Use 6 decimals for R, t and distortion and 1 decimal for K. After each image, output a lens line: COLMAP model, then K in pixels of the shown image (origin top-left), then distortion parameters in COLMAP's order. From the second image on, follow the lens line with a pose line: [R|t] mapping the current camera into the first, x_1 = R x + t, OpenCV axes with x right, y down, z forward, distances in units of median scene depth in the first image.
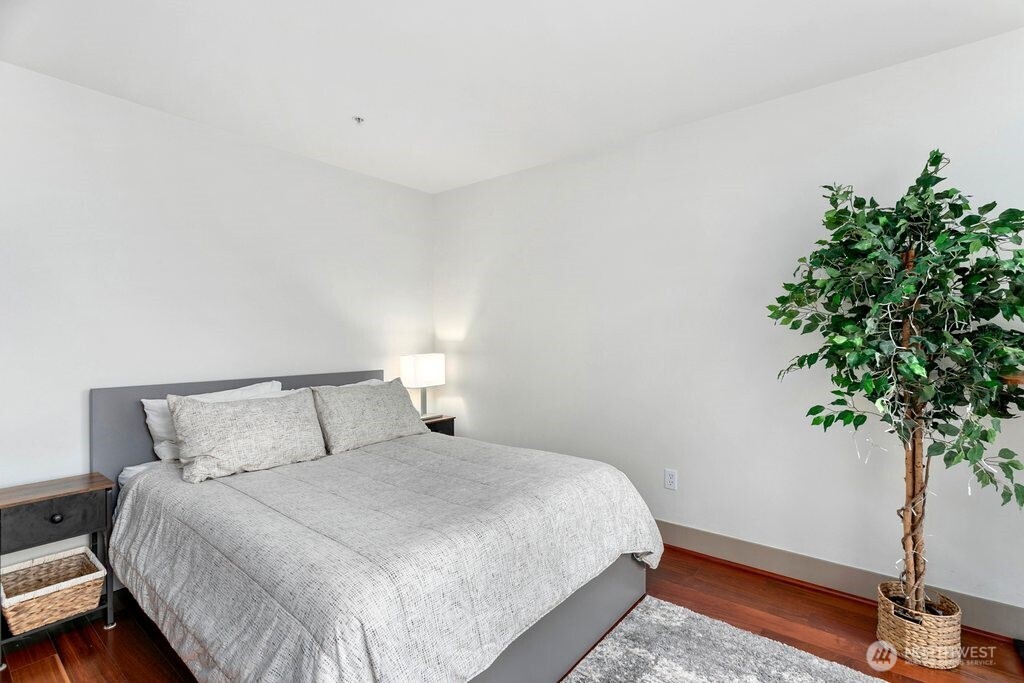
lens RADIAL K [[479.9, 0, 513.6], [0, 479.9, 338.8], [0, 0, 1]] dist [0.005783, 0.000391]
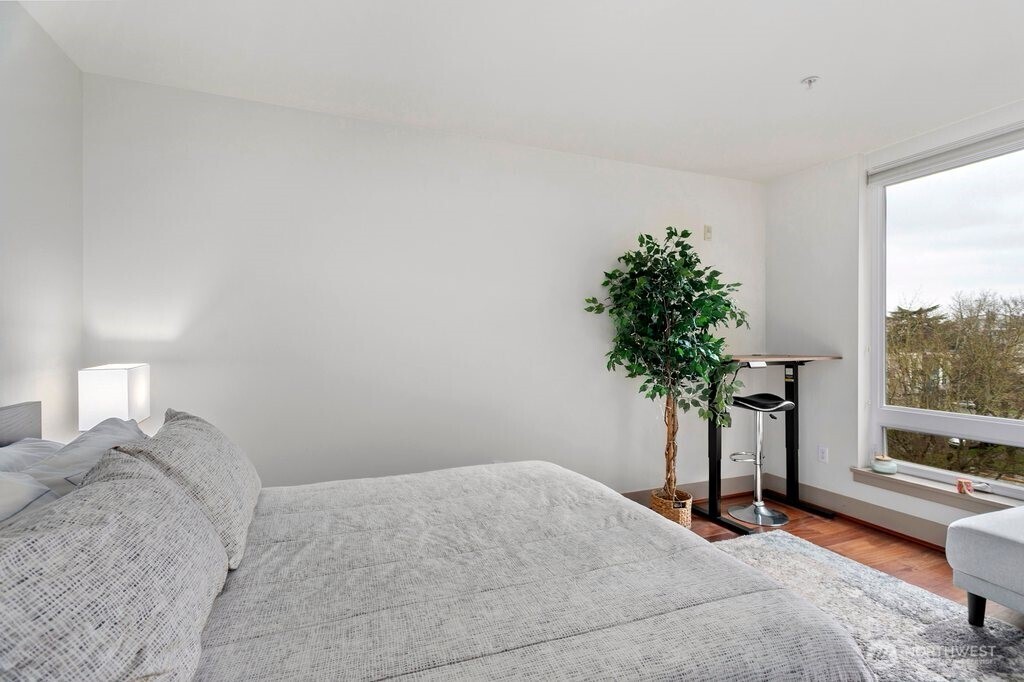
lens RADIAL K [[479.9, 0, 514.9], [0, 479.9, 343.2], [0, 0, 1]] dist [0.005783, 0.000391]
pose [[0.491575, -0.002887, 0.870831, -0.863576], [0.000747, 0.999996, 0.002894, 0.008687], [-0.870835, -0.000772, 0.491575, 0.655122]]
